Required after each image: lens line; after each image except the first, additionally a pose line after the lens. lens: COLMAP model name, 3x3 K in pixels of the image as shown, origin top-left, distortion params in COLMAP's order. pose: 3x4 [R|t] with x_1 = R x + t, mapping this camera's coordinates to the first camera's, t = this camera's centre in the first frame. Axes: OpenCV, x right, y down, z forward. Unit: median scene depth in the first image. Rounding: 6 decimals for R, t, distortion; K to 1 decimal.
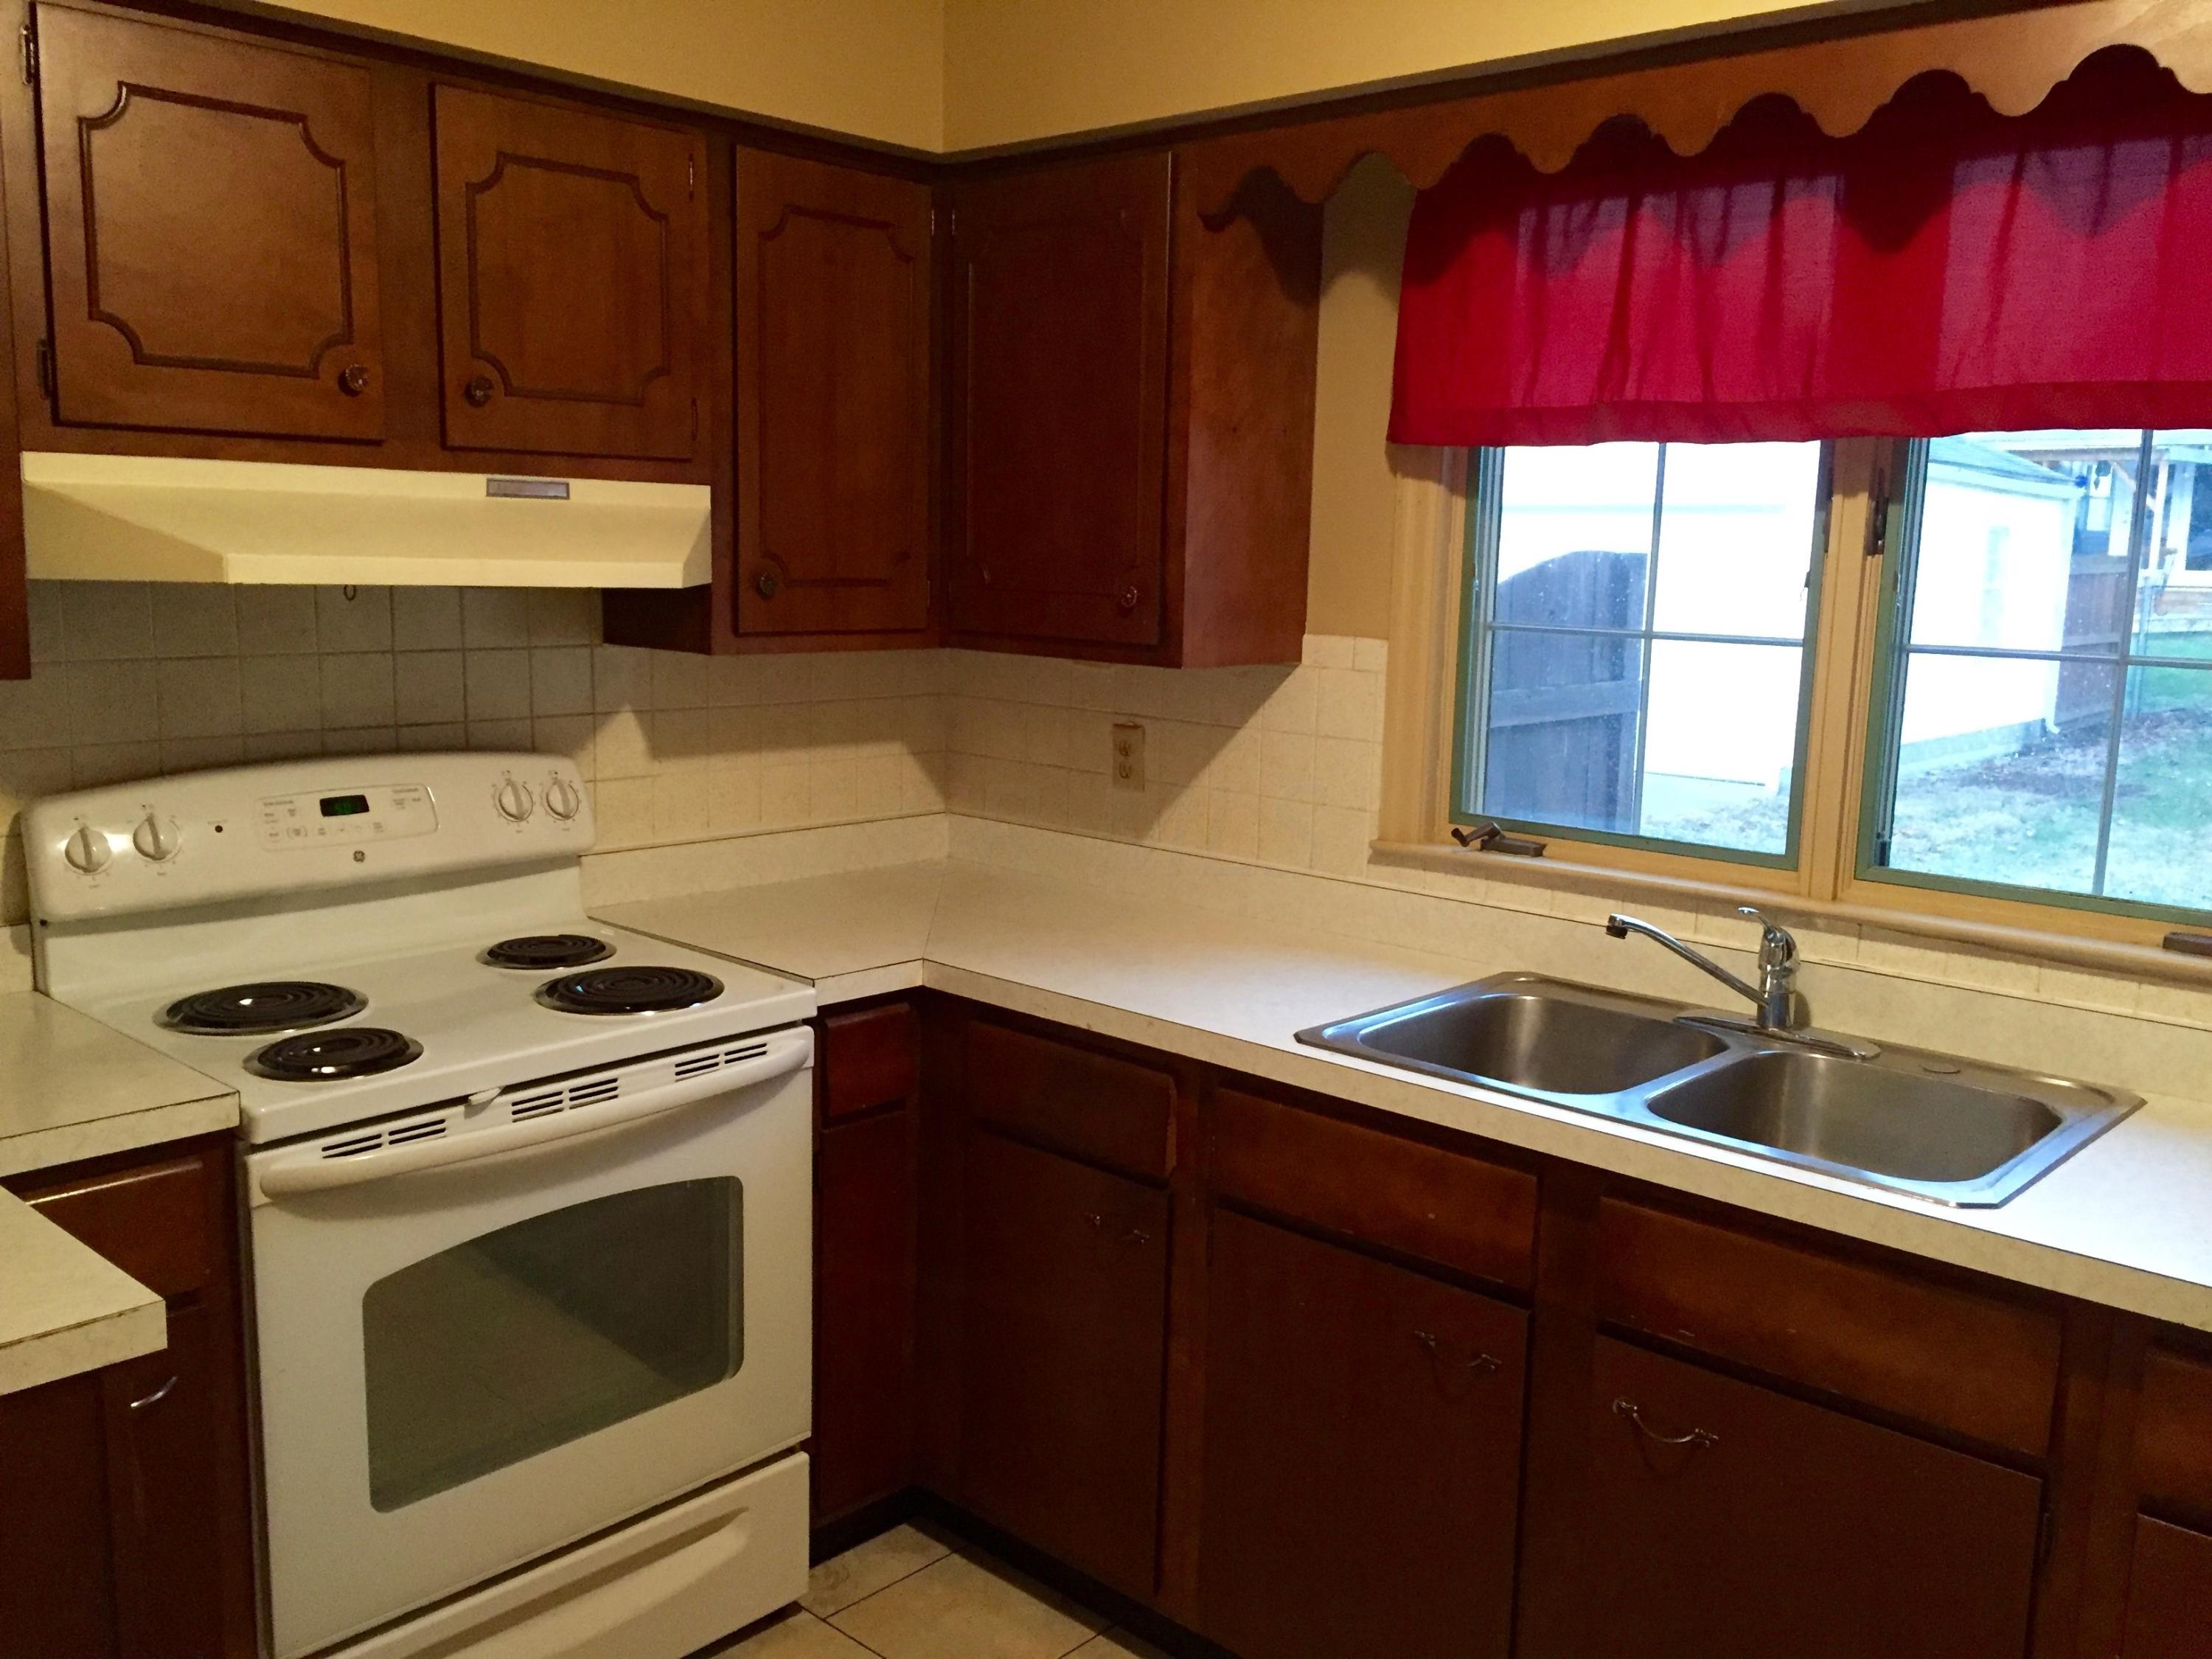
lens RADIAL K [[1903.2, 0, 1106.0], [0, 1903.2, 829.5], [0, 0, 1]] dist [0.083954, -0.105544]
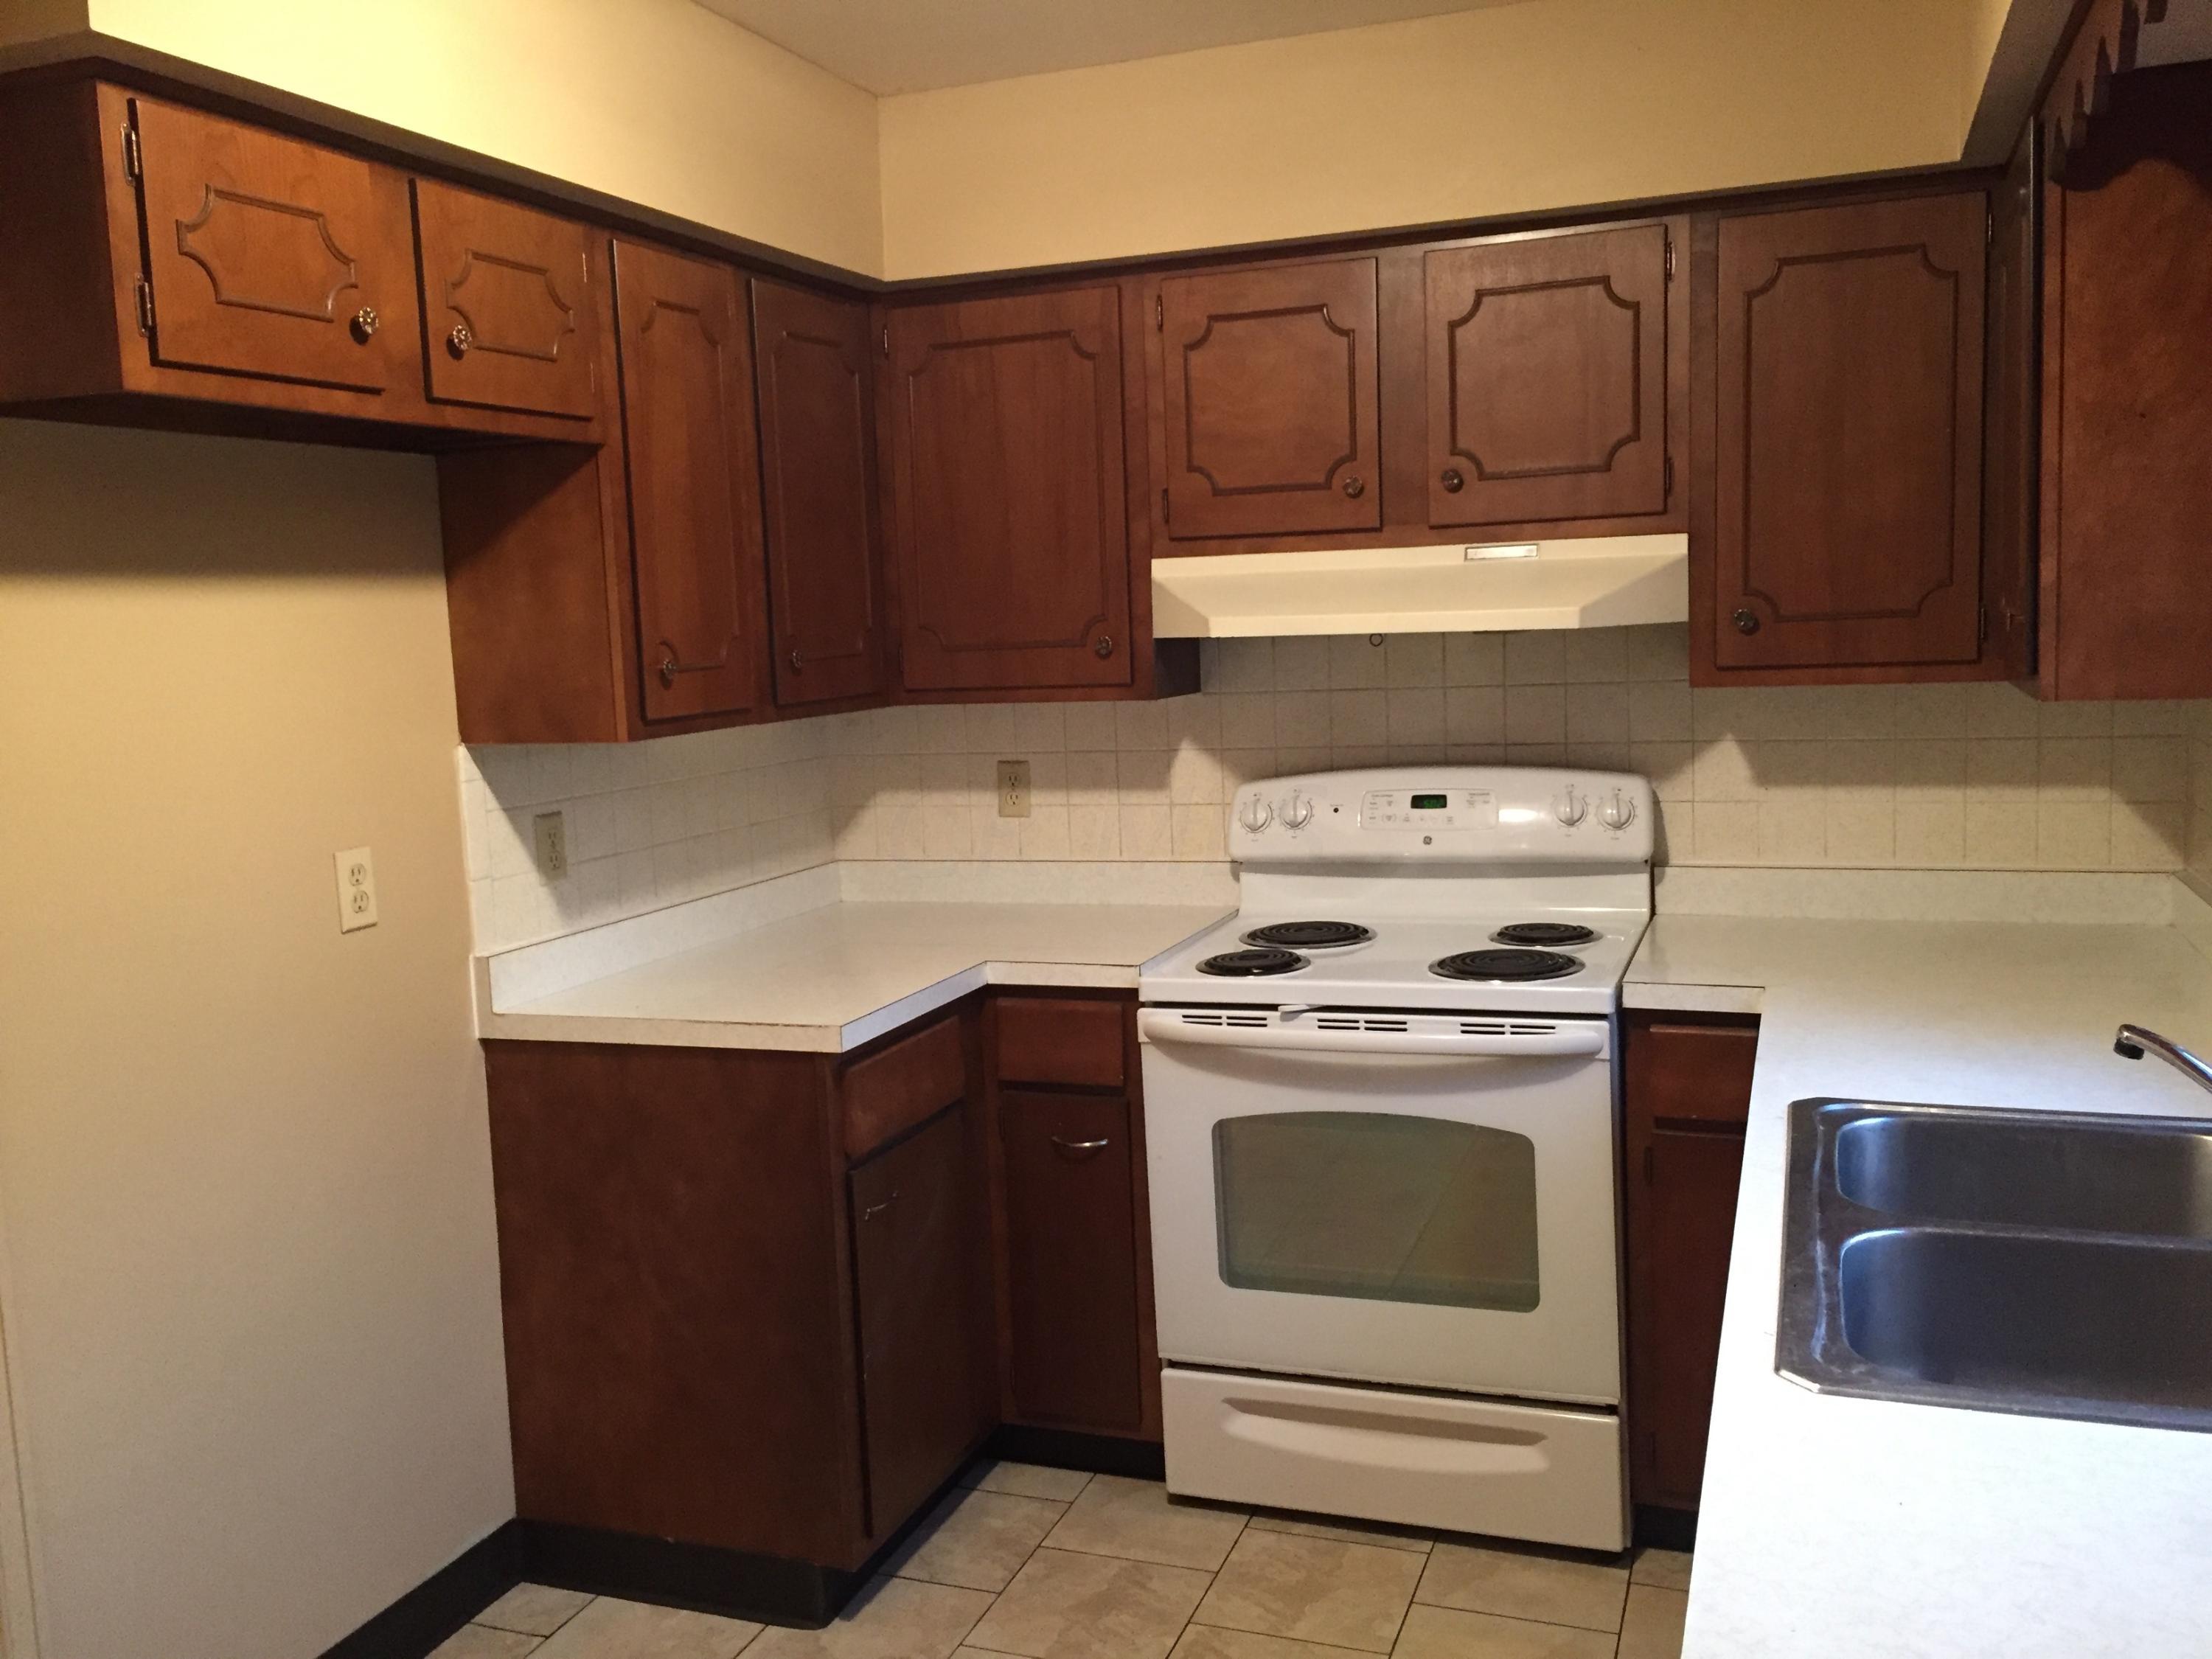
lens RADIAL K [[1903.2, 0, 1106.0], [0, 1903.2, 829.5], [0, 0, 1]] dist [0.083954, -0.105544]
pose [[0.372801, 0.068680, -0.925366, 0.736385], [-0.094260, 0.994901, 0.035866, -0.019452], [0.923111, 0.073854, 0.377374, 0.303945]]
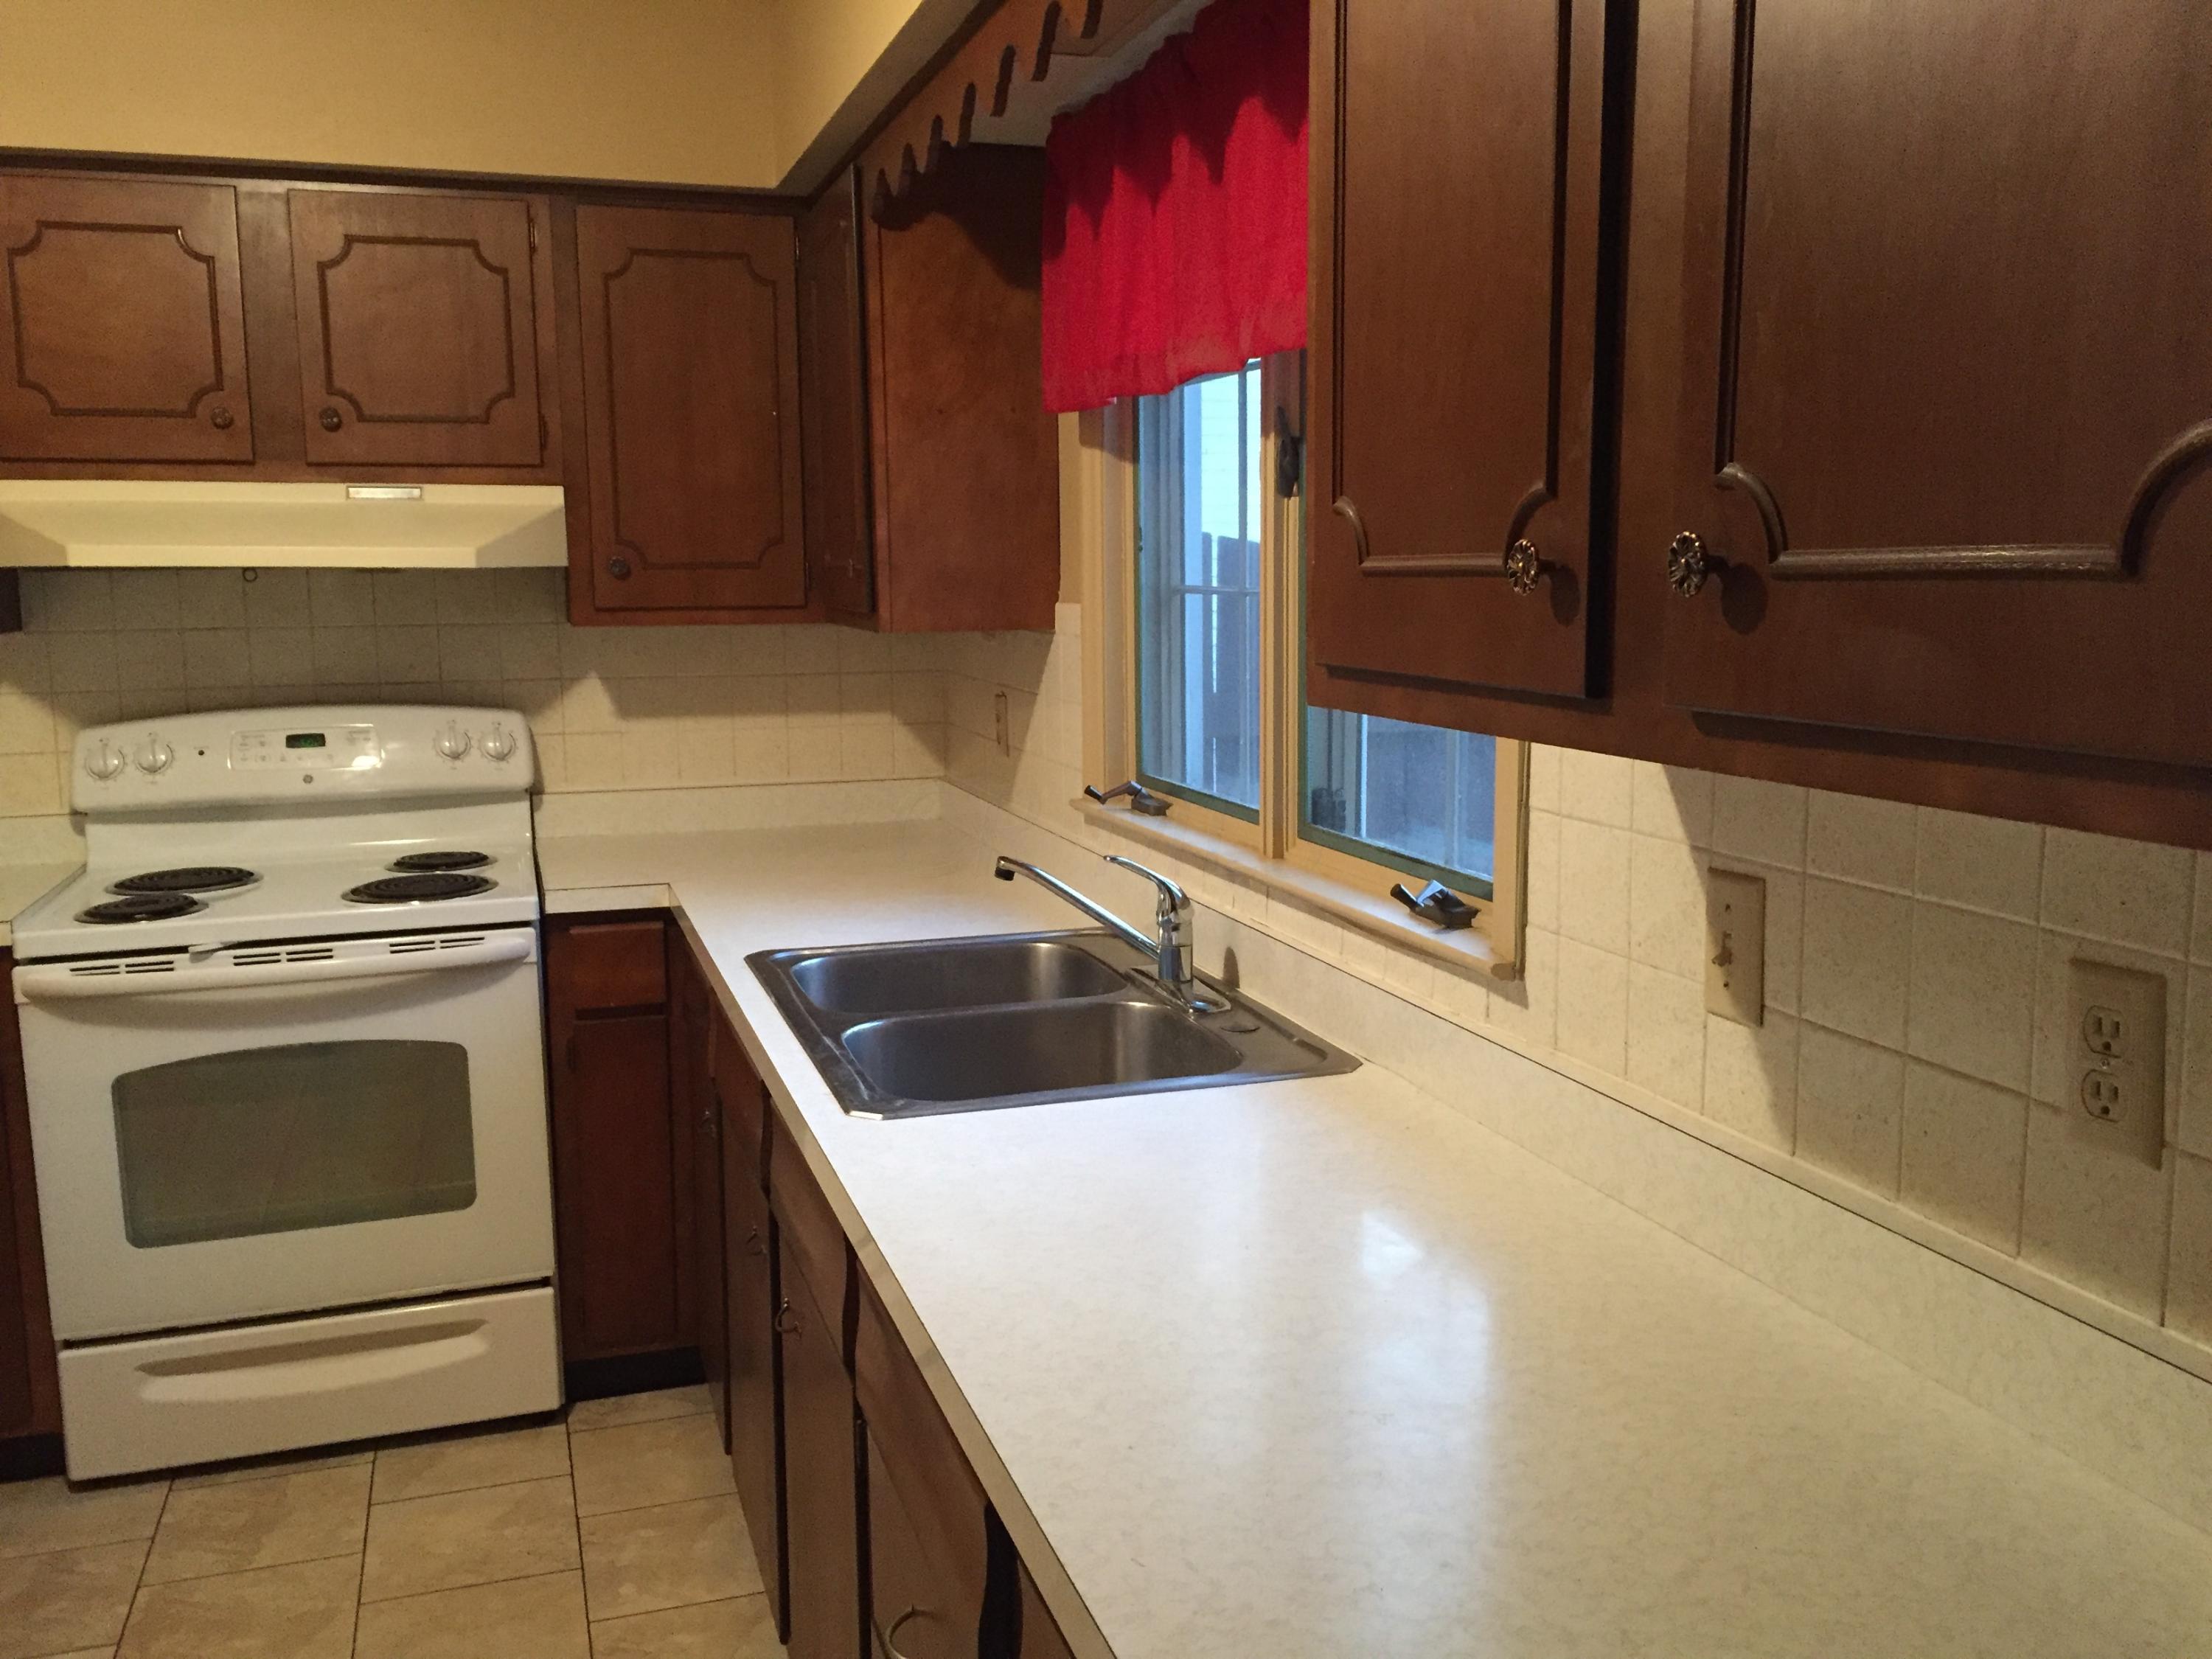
lens RADIAL K [[1903.2, 0, 1106.0], [0, 1903.2, 829.5], [0, 0, 1]] dist [0.083954, -0.105544]
pose [[0.867804, 0.037781, -0.495468, 0.741269], [-0.046664, 0.998895, -0.005562, 0.030242], [0.494711, 0.027947, 0.868608, 0.125336]]
